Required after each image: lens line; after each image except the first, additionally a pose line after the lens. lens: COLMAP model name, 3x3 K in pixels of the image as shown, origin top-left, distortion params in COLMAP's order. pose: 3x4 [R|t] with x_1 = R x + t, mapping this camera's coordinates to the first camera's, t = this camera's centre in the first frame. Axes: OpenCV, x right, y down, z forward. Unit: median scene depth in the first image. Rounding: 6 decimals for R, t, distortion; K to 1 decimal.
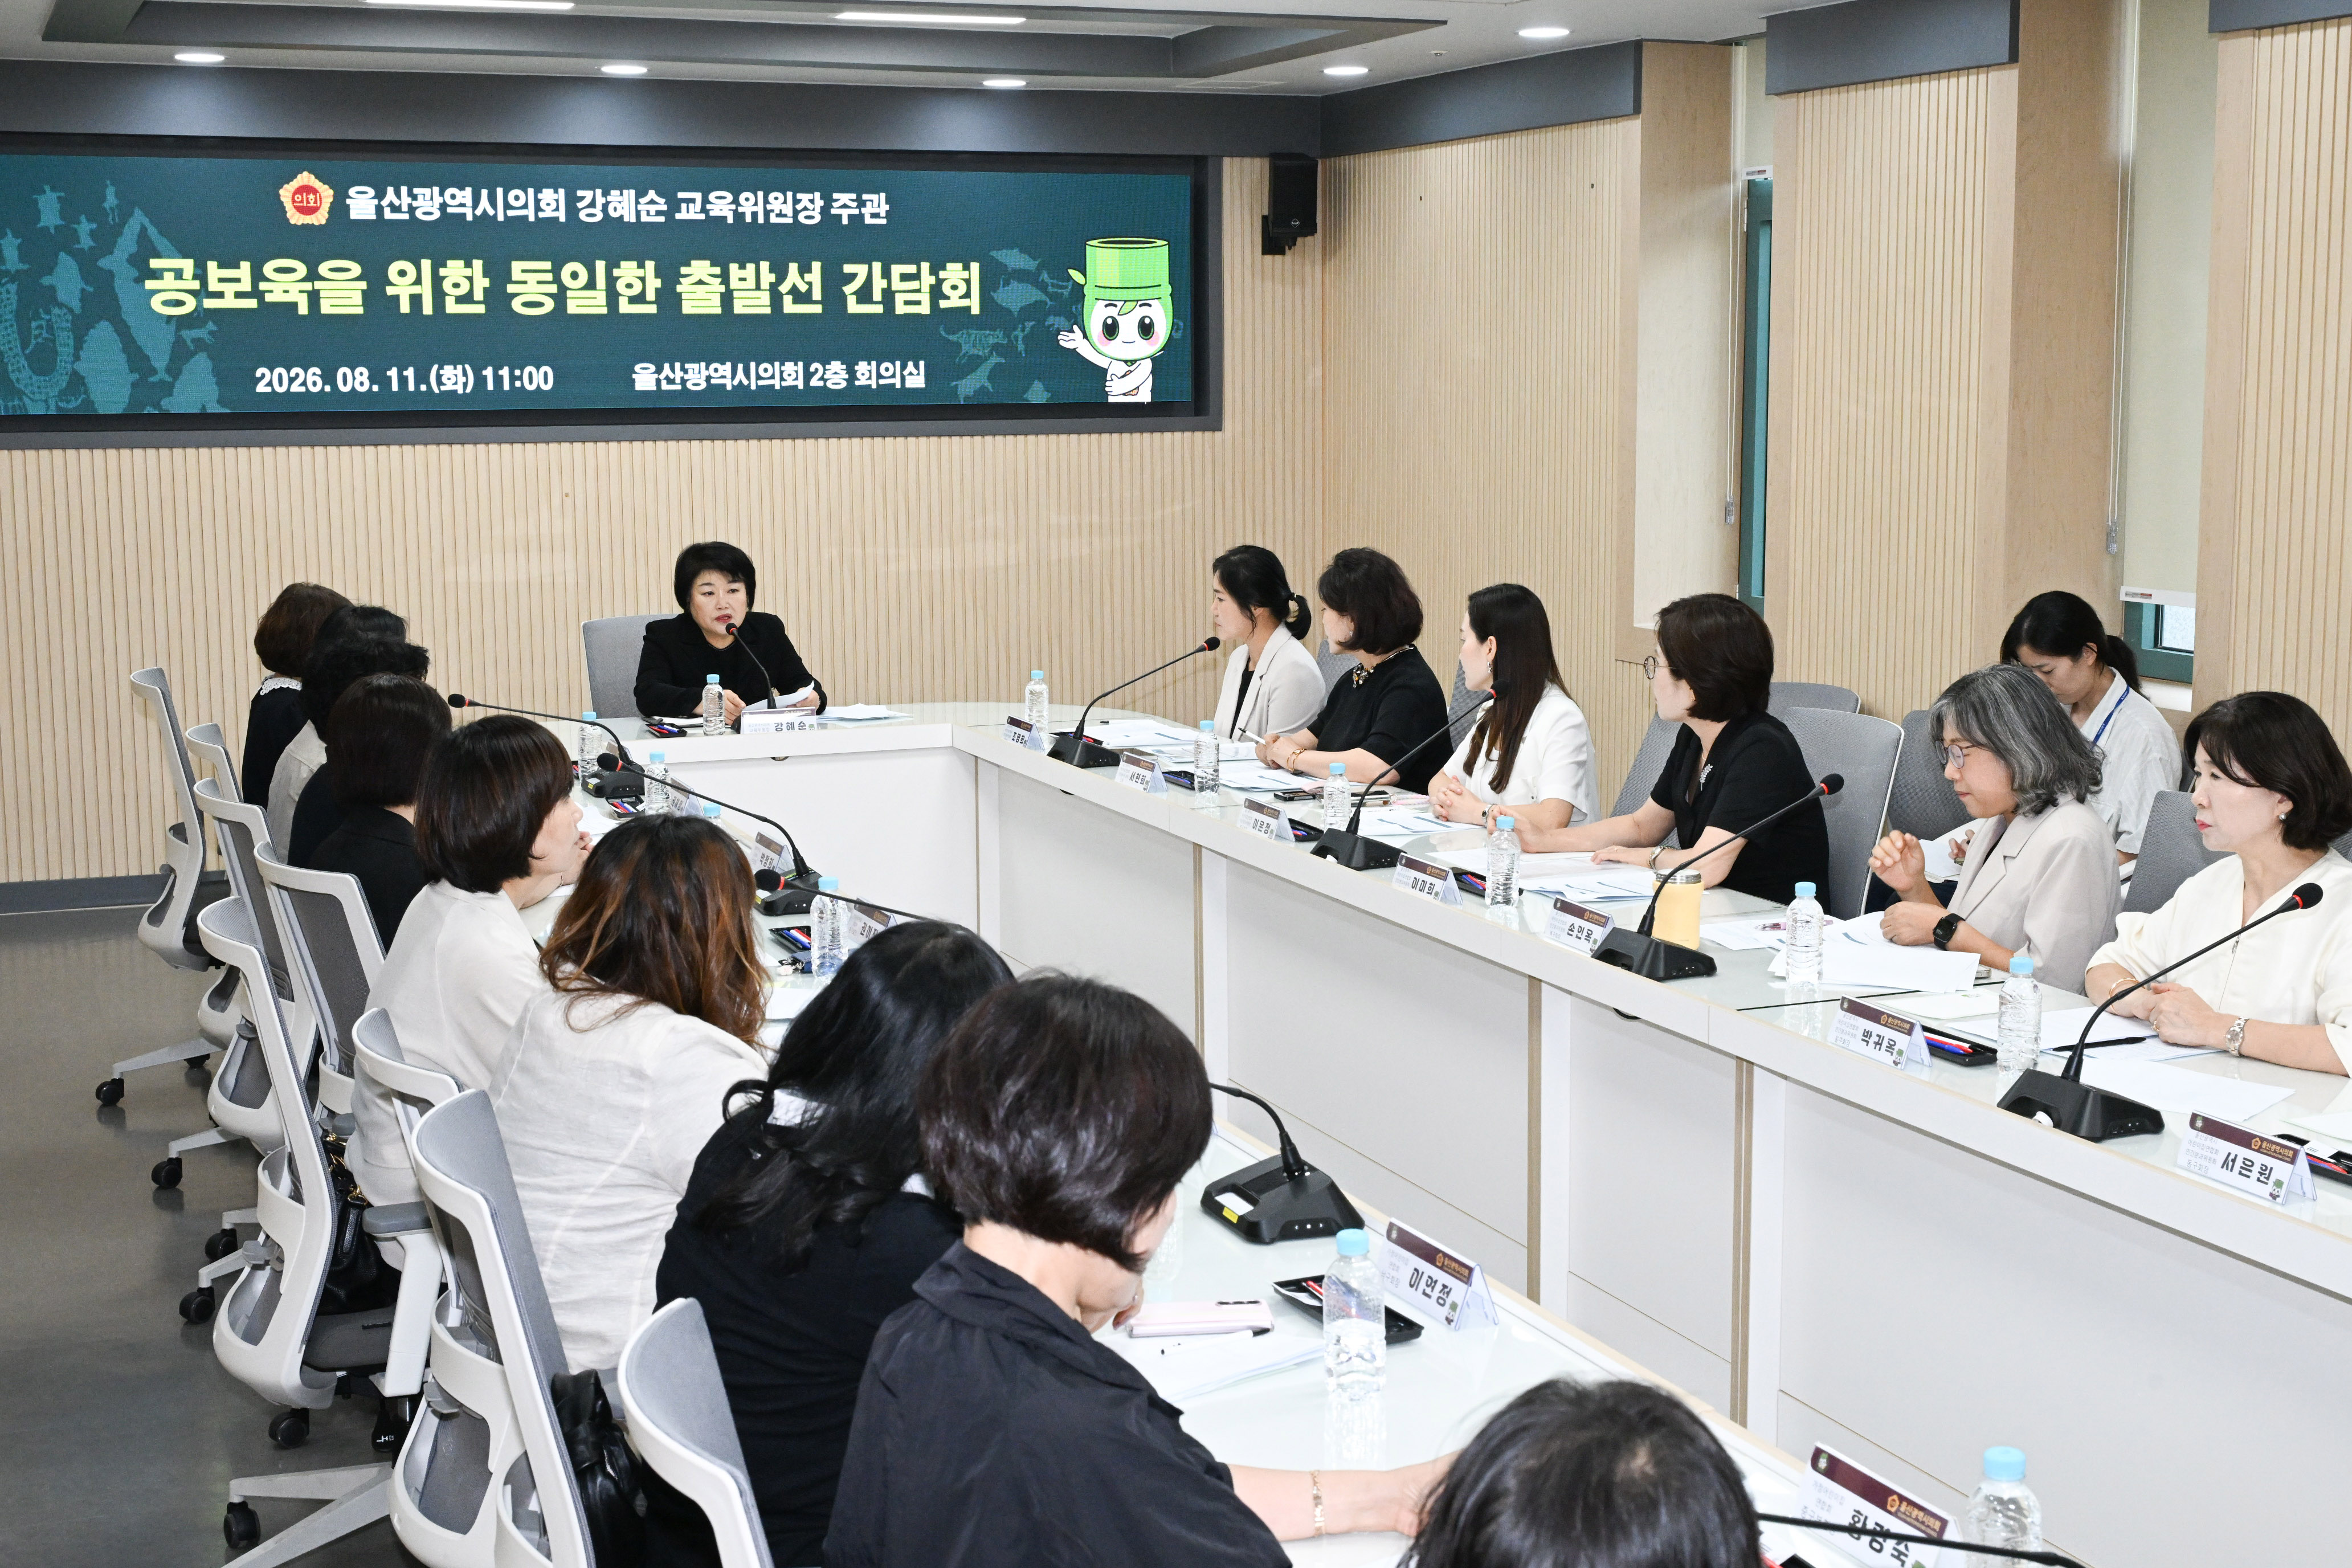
lens RADIAL K [[3090.5, 0, 1172.2], [0, 3090.5, 789.6], [0, 0, 1]] dist [-0.012358, 0.023659]
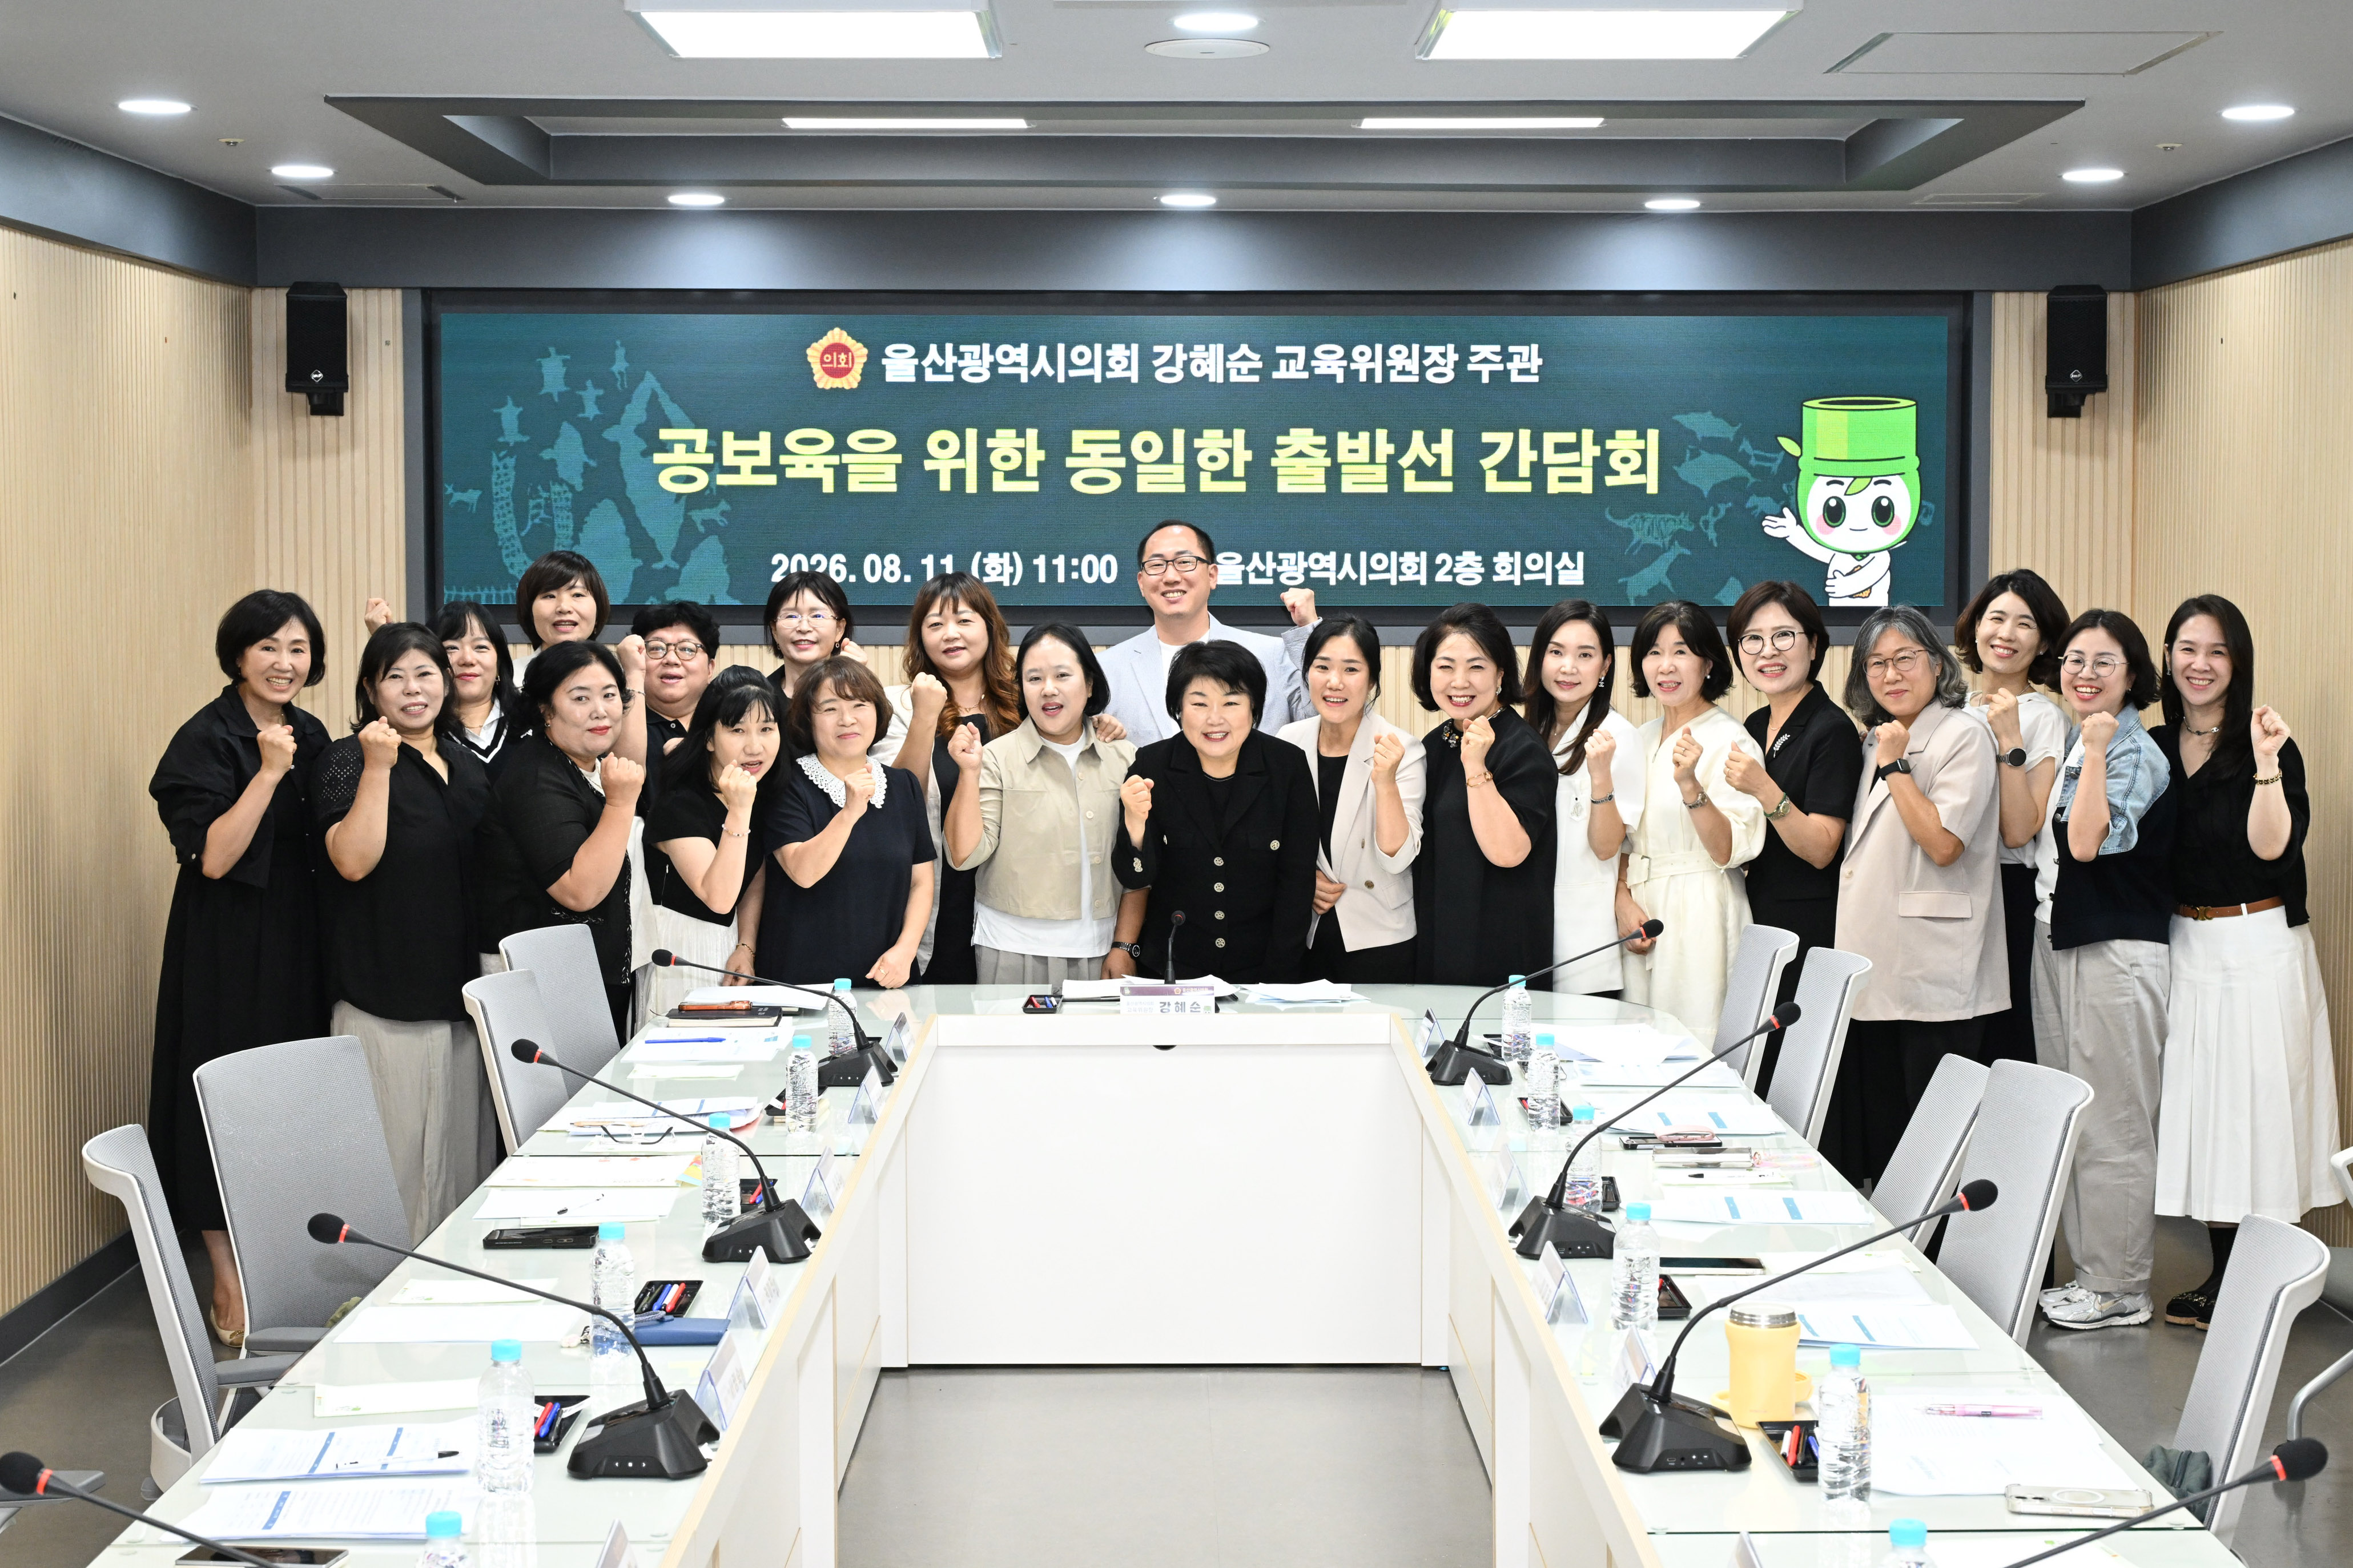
lens RADIAL K [[3582.4, 0, 1182.1], [0, 3582.4, 778.2], [0, 0, 1]] dist [-0.002039, -0.033129]
pose [[0.930244, 0.029826, -0.365728, 0.173320], [-0.057161, 0.996303, -0.064139, -0.016393], [0.362462, 0.080570, 0.928509, 0.116259]]
